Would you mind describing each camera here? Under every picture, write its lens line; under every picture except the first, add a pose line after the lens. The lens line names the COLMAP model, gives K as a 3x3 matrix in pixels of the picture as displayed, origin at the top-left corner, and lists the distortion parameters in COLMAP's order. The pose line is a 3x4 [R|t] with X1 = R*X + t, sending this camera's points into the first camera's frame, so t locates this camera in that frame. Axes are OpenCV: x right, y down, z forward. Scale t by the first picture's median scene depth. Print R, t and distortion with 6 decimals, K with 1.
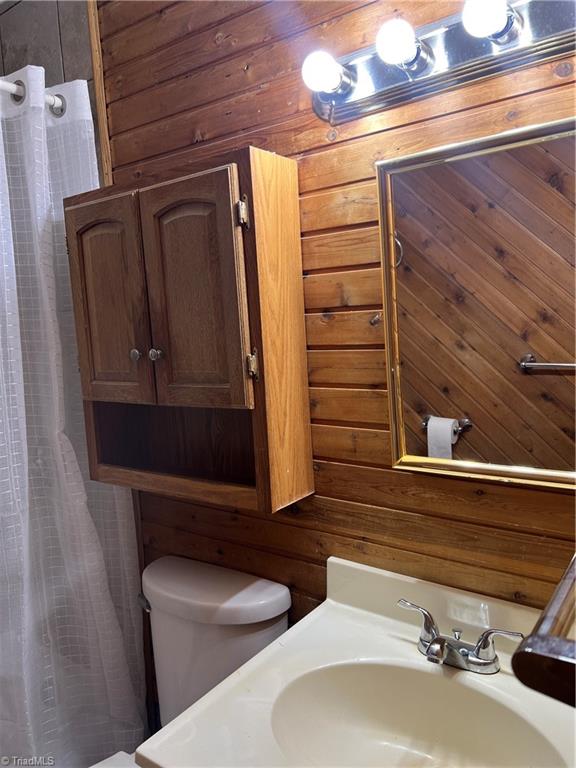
lens RADIAL K [[577.1, 0, 291.0], [0, 577.1, 387.1], [0, 0, 1]] dist [0.045634, -0.059141]
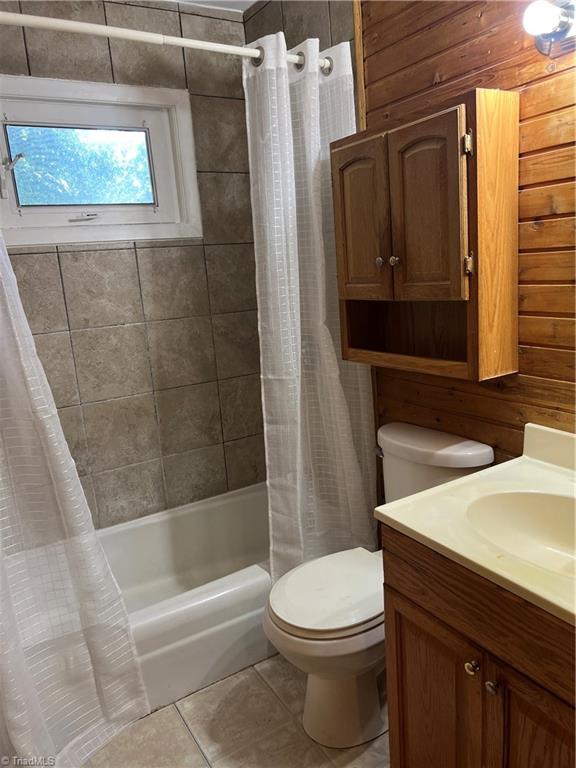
lens RADIAL K [[577.1, 0, 282.6], [0, 577.1, 386.7], [0, 0, 1]] dist [0.045634, -0.059141]
pose [[0.917173, 0.064093, -0.393301, 0.067551], [-0.015364, 0.991934, 0.125819, 0.063956], [0.398193, -0.109355, 0.910760, -0.325975]]
